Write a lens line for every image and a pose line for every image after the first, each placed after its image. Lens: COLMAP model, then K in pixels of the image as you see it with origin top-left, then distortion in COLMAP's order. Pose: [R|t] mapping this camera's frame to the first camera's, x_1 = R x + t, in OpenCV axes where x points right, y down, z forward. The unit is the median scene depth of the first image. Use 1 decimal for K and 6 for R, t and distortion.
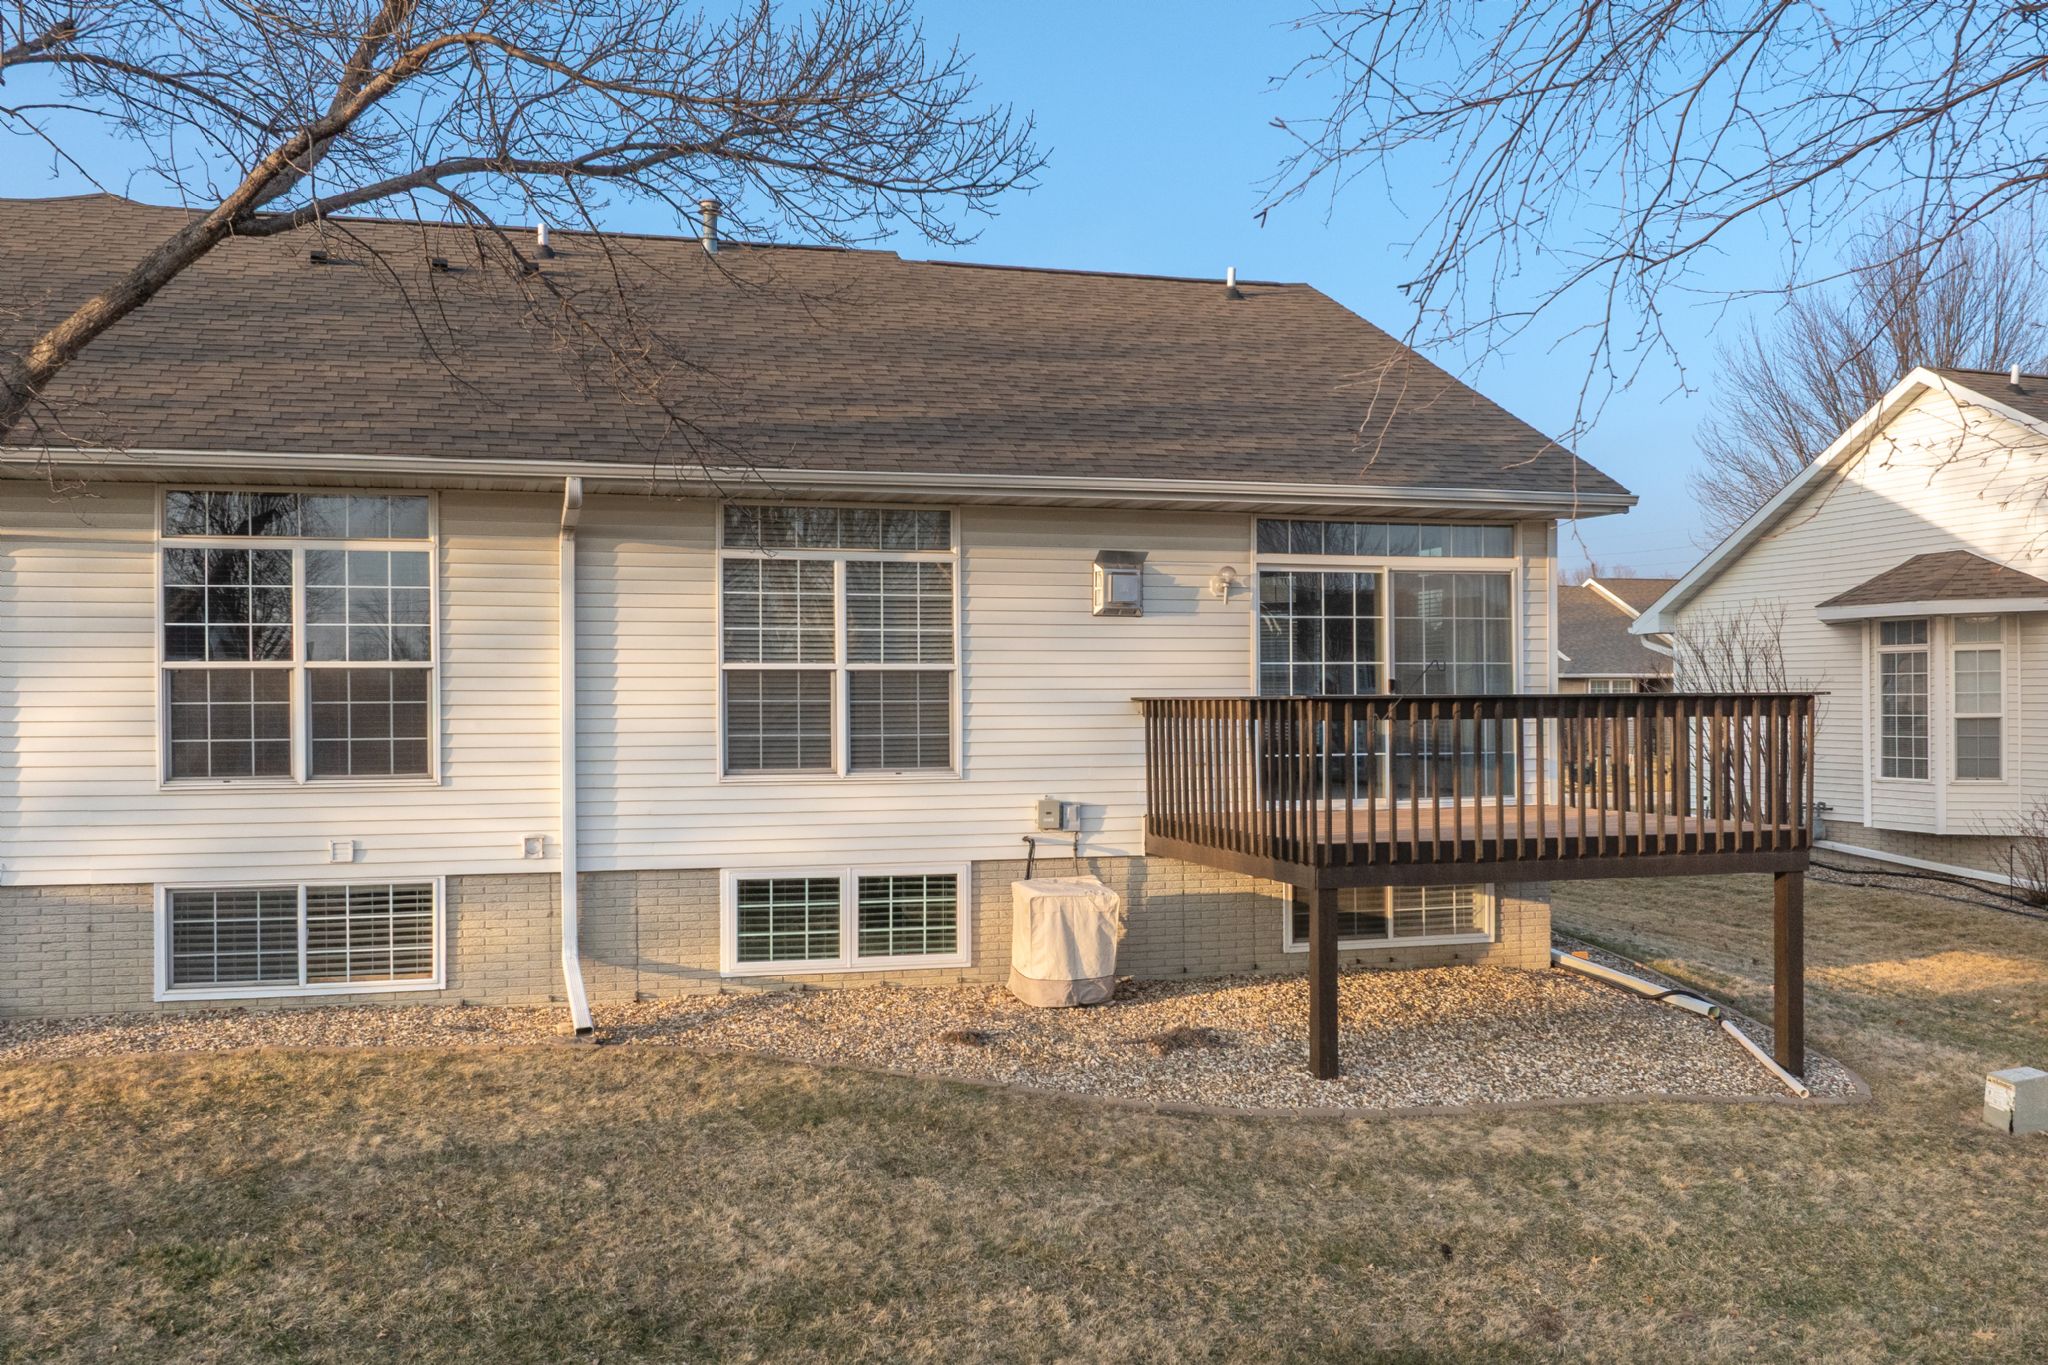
lens RADIAL K [[1855.7, 0, 1024.0], [0, 1855.7, 682.5], [0, 0, 1]] dist [-0.021352, -0.009186]
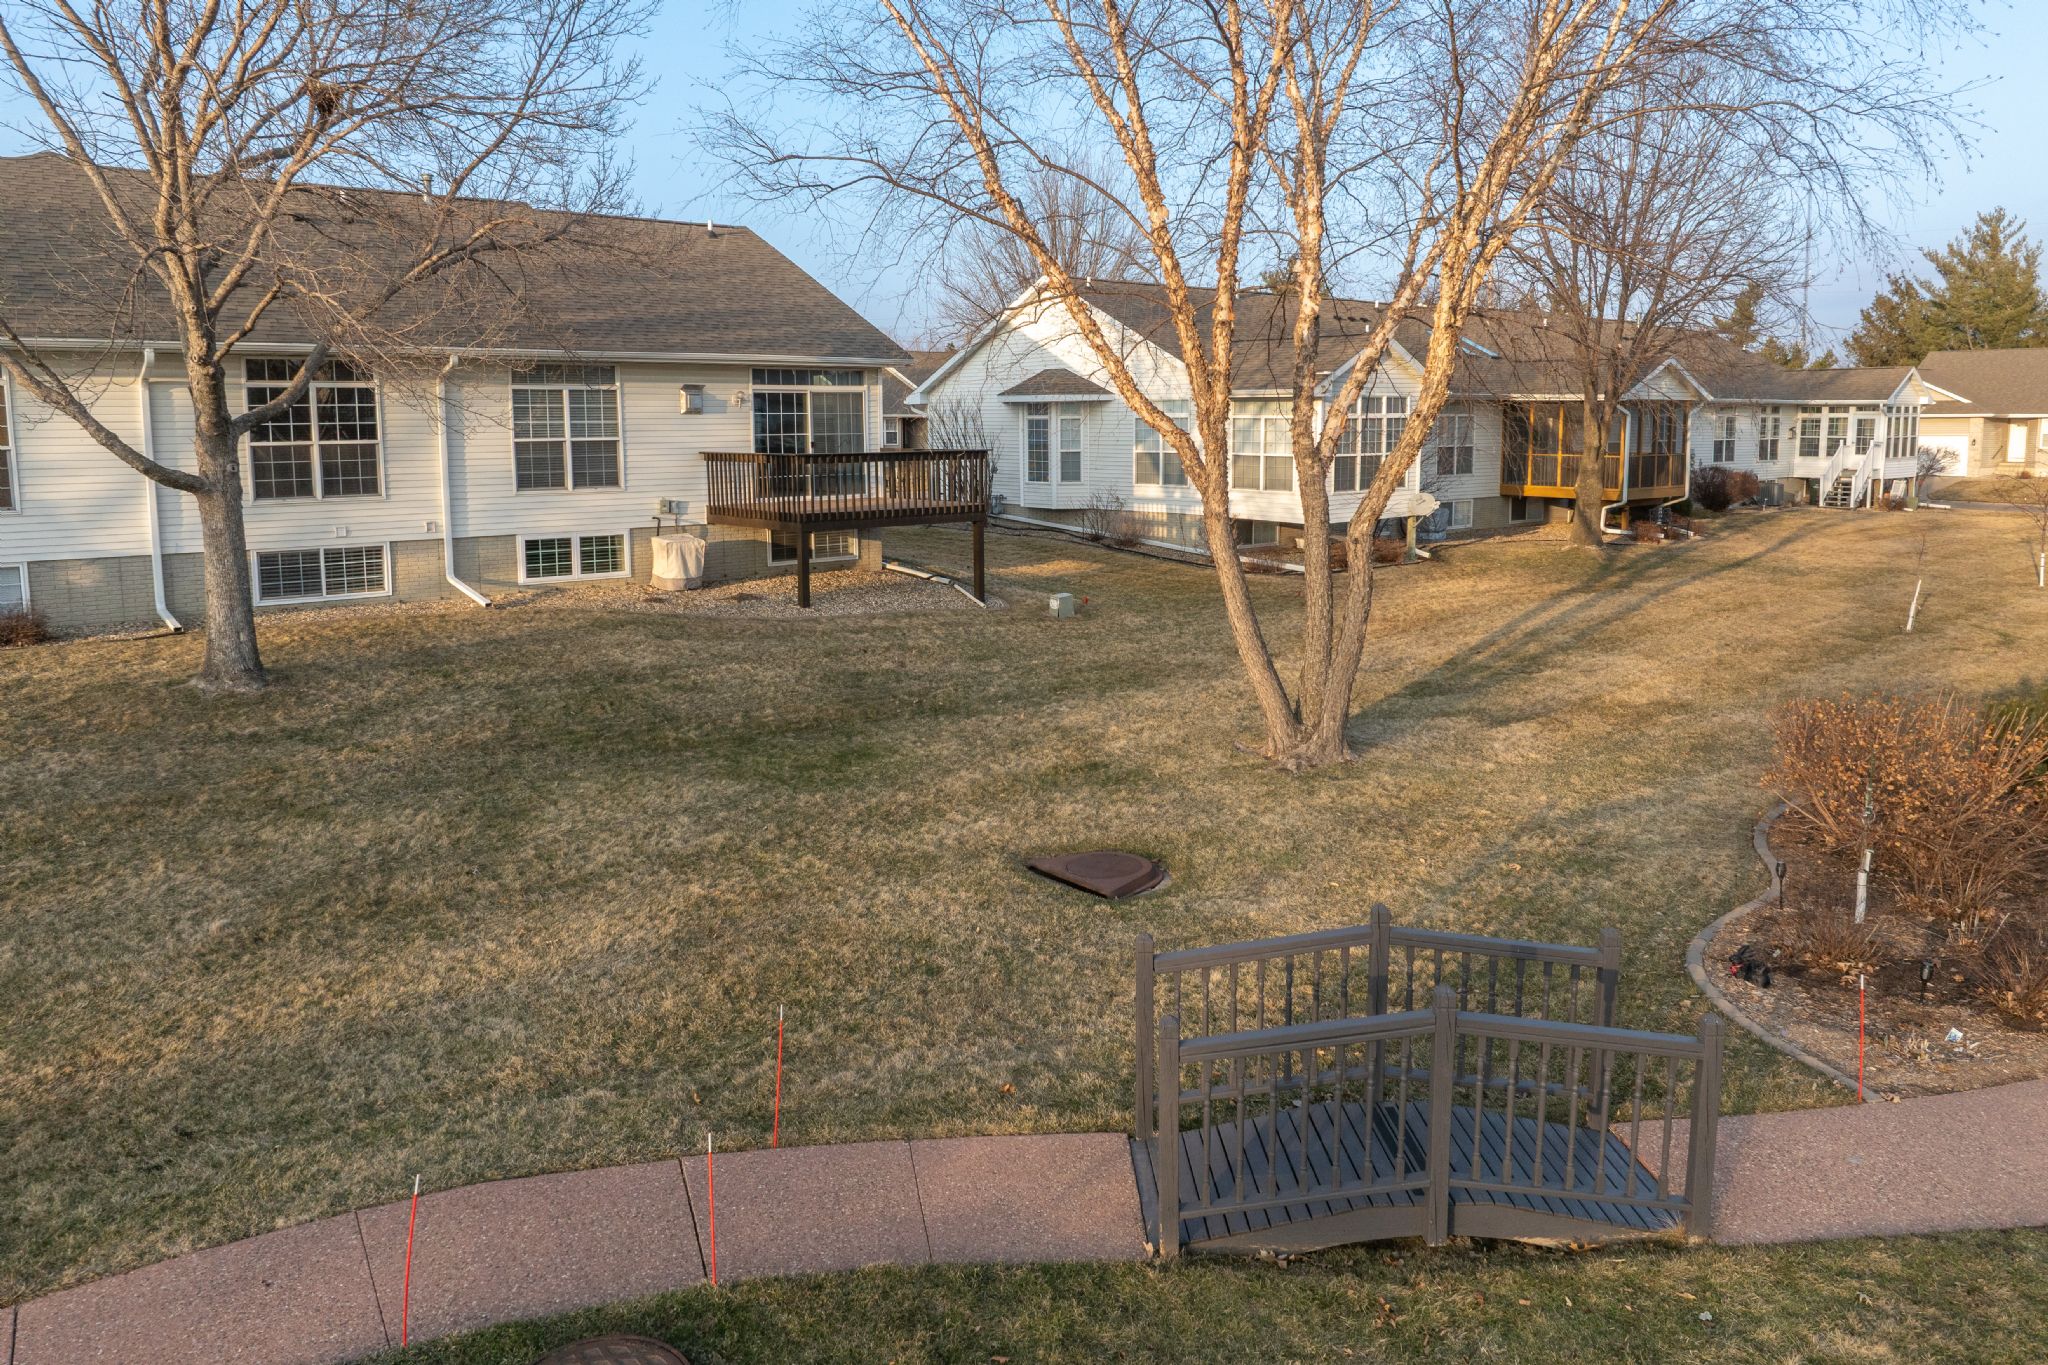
lens RADIAL K [[1437.2, 0, 1033.1], [0, 1437.2, 600.6], [0, 0, 1]] dist [-0.033730, 0.001798]
pose [[0.914196, -0.050482, 0.402116, -0.274508], [-0.002885, 0.991376, 0.131019, -0.041316], [-0.405263, -0.120937, 0.906166, -0.720845]]
